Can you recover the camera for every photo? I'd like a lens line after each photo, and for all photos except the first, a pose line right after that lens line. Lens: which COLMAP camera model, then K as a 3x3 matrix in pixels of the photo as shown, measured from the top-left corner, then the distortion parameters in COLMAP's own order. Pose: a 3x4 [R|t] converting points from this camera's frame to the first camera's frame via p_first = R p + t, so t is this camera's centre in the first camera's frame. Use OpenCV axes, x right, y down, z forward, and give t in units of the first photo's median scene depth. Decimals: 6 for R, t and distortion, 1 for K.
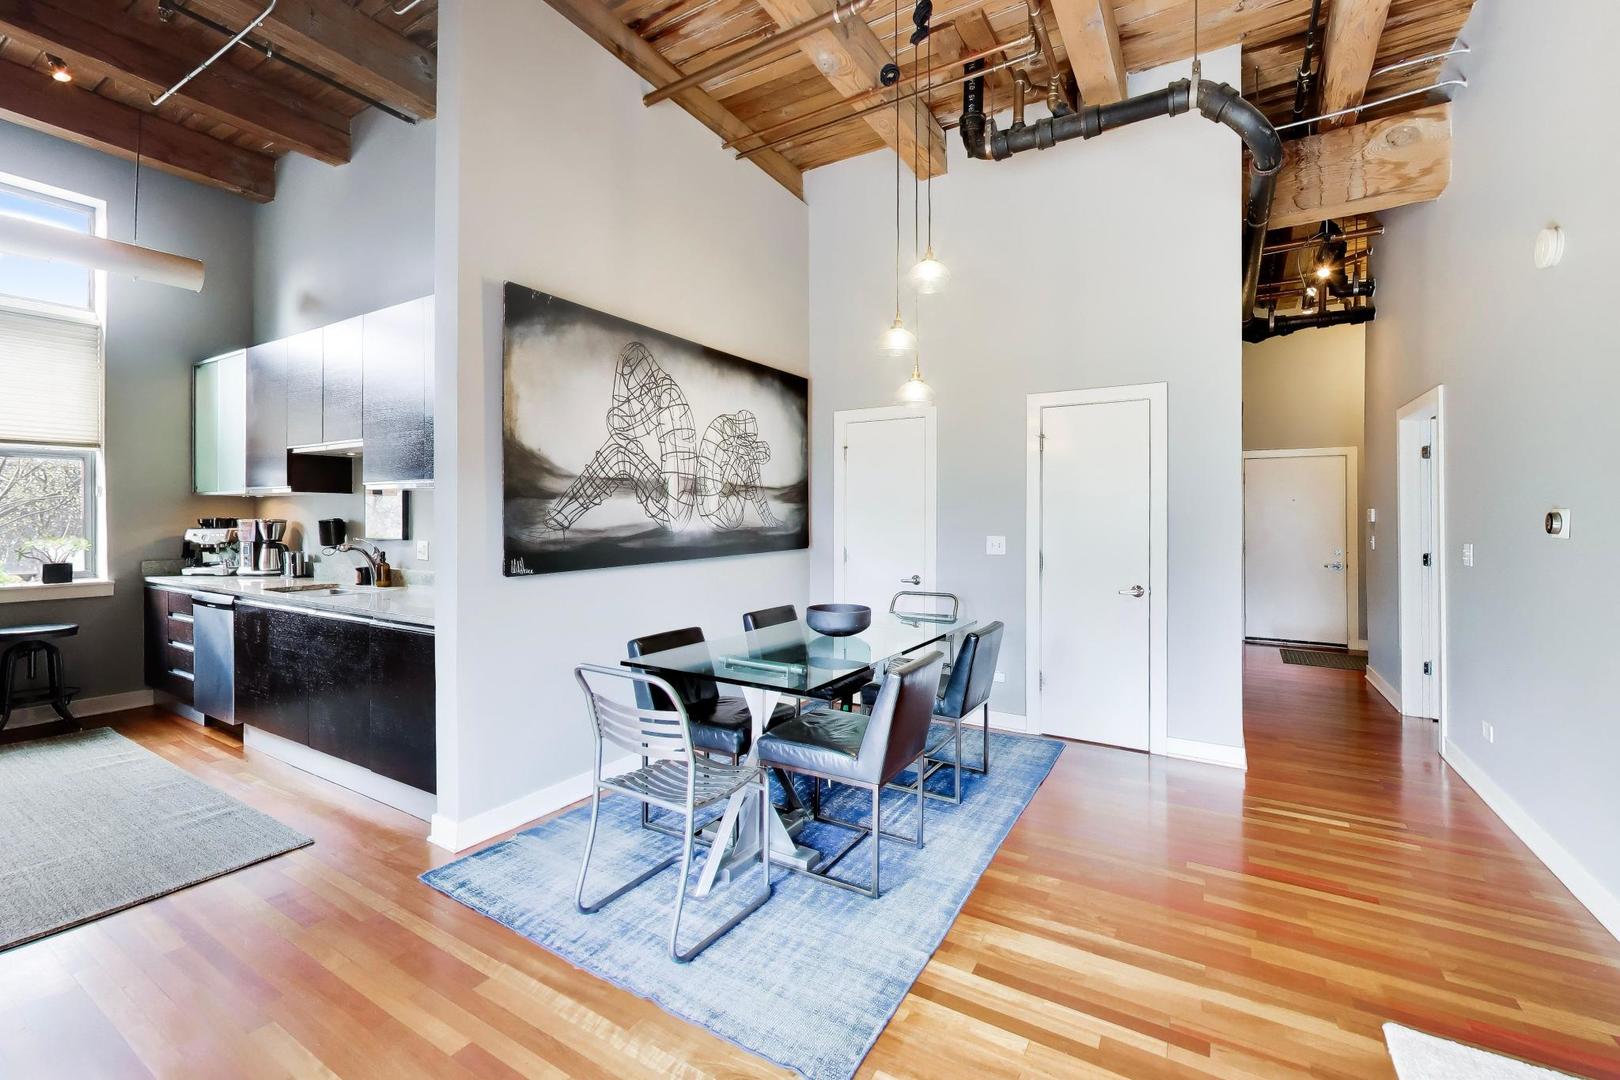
lens RADIAL K [[674.3, 0, 812.6], [0, 674.3, 519.9], [0, 0, 1]] dist [0.000873, 0.000117]
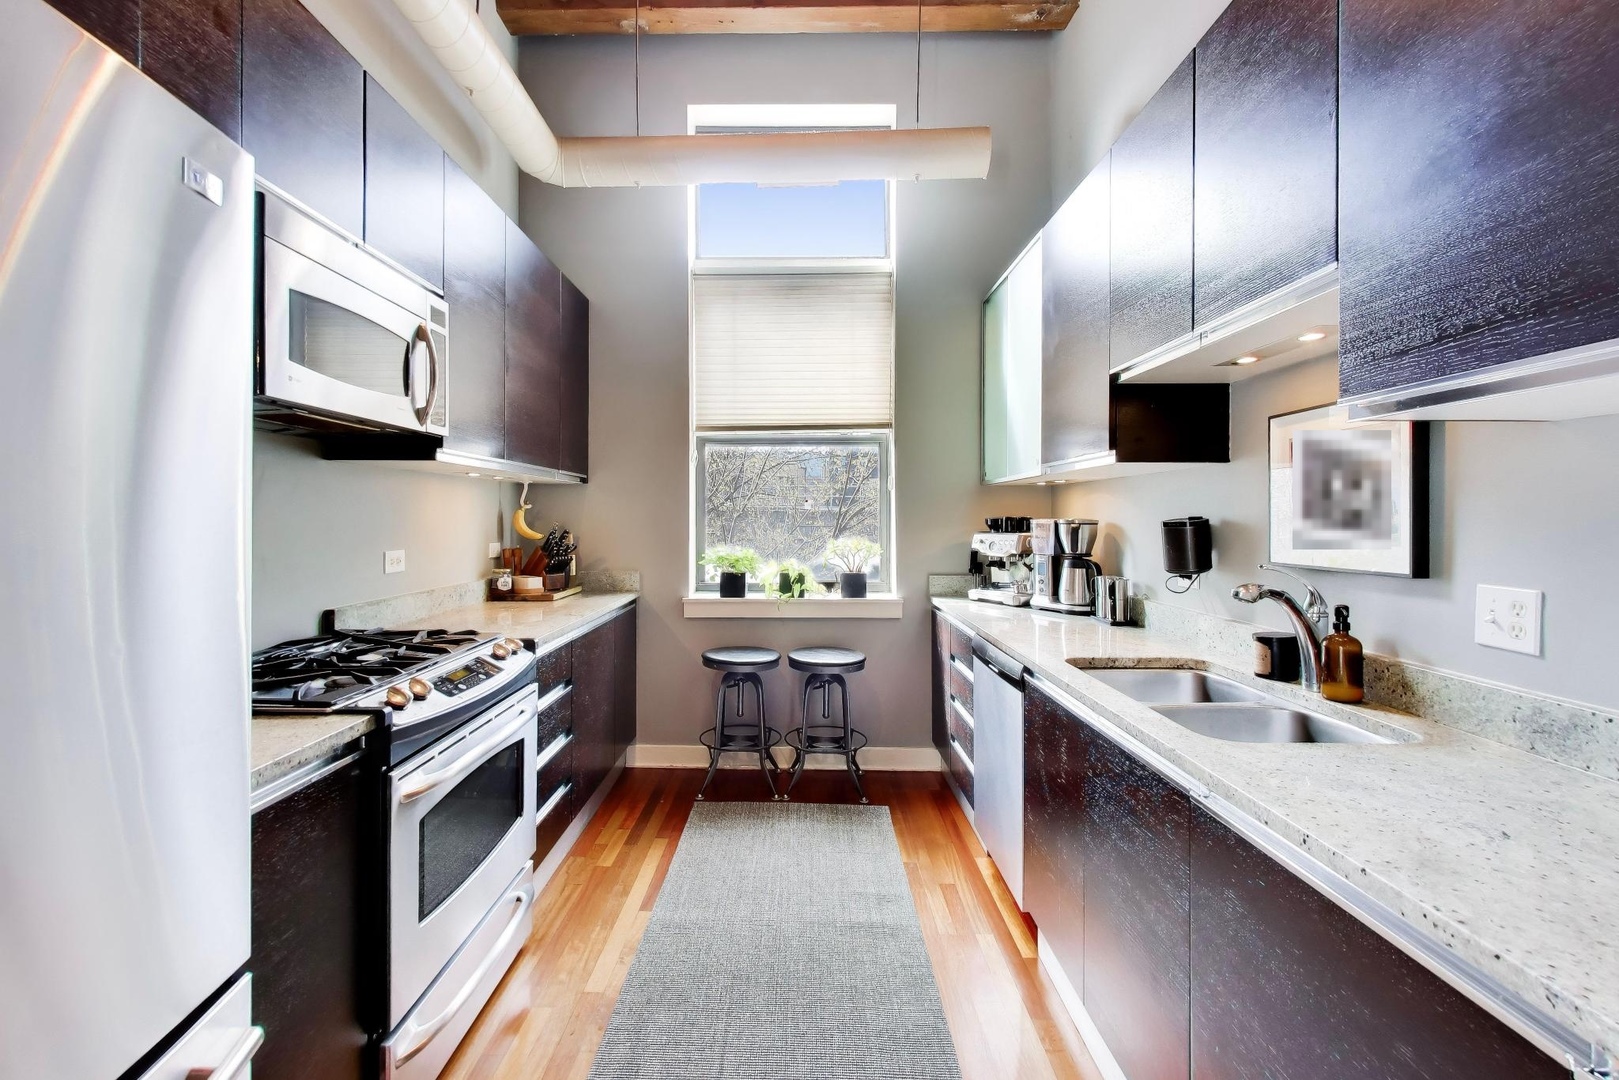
lens RADIAL K [[673.8, 0, 812.1], [0, 673.8, 519.9], [0, 0, 1]] dist [0.000873, 0.000117]
pose [[0.515779, -0.001236, -0.856721, -0.424973], [-0.002911, 0.999991, -0.003195, 0.002539], [0.856717, 0.004142, 0.515771, 0.507501]]
